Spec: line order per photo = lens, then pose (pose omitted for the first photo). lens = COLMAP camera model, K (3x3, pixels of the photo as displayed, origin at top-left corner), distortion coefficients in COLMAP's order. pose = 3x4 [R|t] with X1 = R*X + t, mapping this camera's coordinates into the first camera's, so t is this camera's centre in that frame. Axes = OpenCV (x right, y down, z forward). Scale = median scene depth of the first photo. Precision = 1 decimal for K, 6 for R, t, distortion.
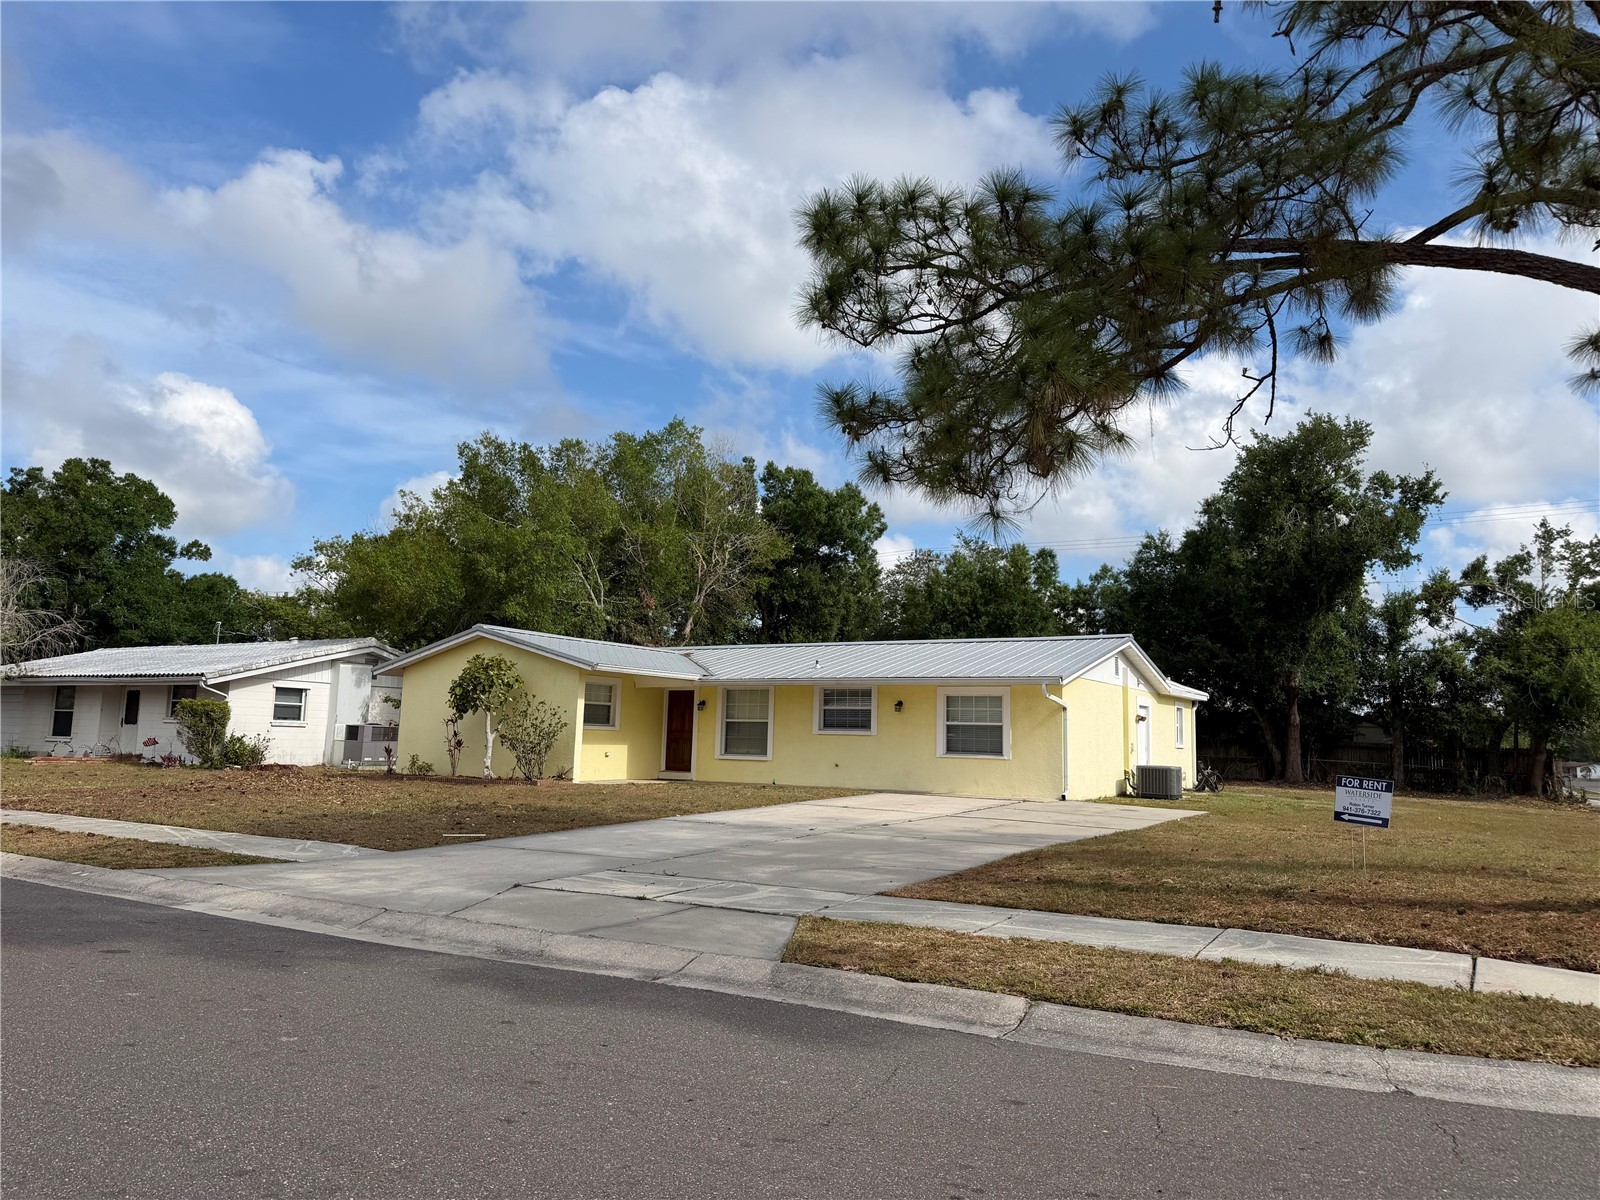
lens RADIAL K [[1134.7, 0, 818.6], [0, 1134.7, 590.7], [0, 0, 1]] dist [0.071395, -0.090564]
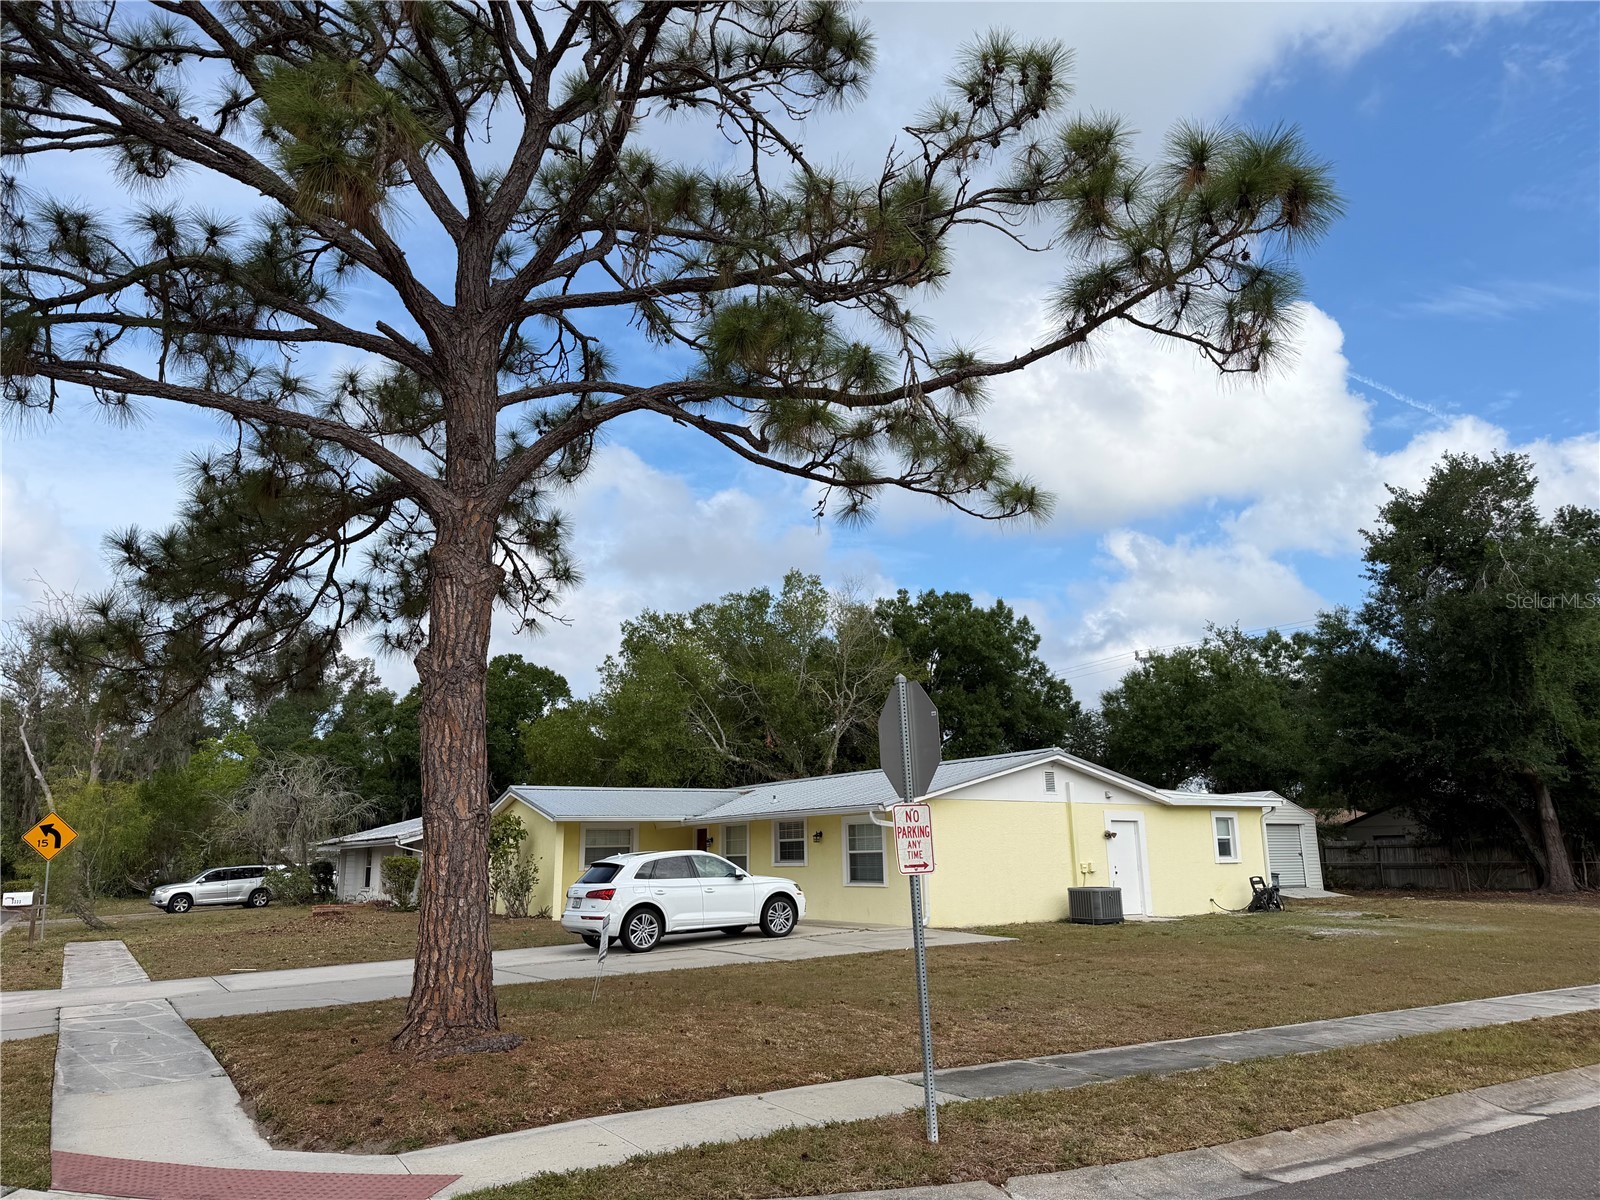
lens RADIAL K [[1134.7, 0, 803.9], [0, 1134.7, 587.1], [0, 0, 1]] dist [0.071395, -0.090564]
pose [[0.891711, -0.143795, -0.429154, 0.420733], [0.099607, 0.987290, -0.123842, 0.001718], [0.441508, 0.067685, 0.894701, 0.027842]]
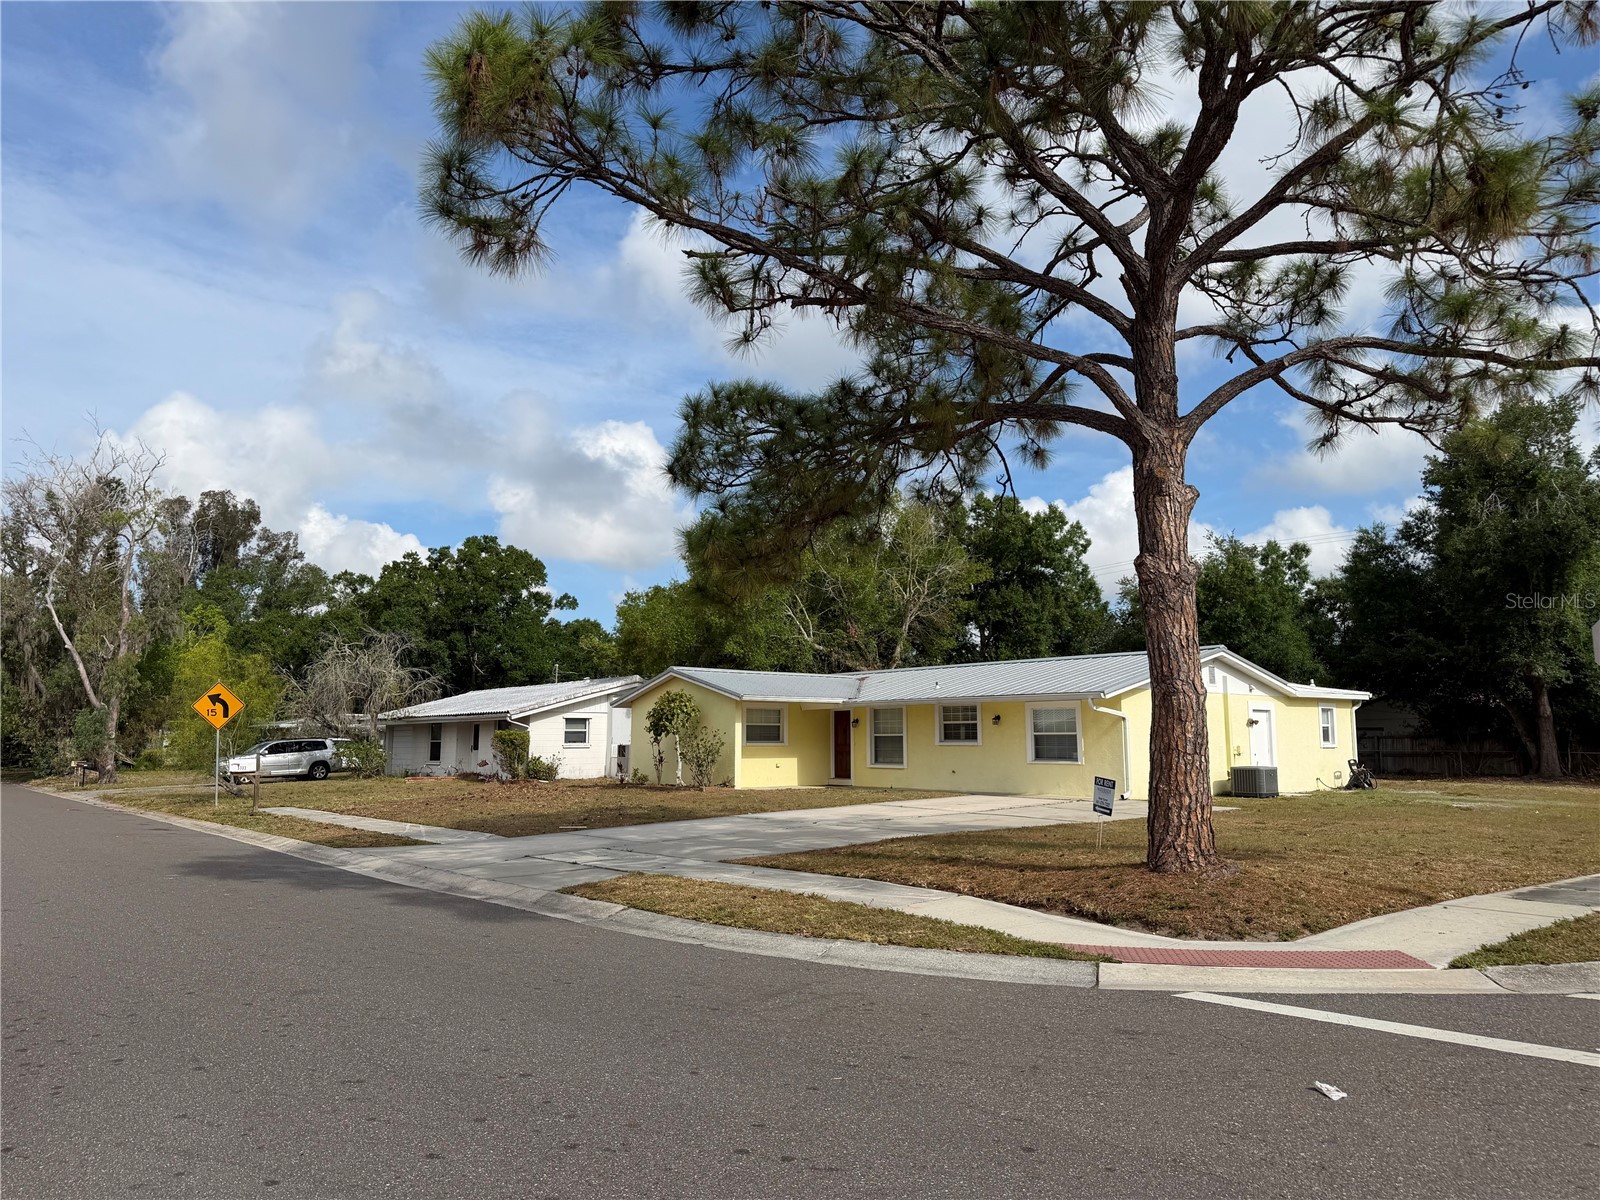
lens RADIAL K [[1134.7, 0, 801.4], [0, 1134.7, 597.9], [0, 0, 1]] dist [0.071395, -0.090564]
pose [[0.939340, -0.071203, -0.335516, 0.217970], [0.072110, 0.997349, -0.009769, -0.019931], [0.335323, -0.015018, 0.941984, -0.124297]]
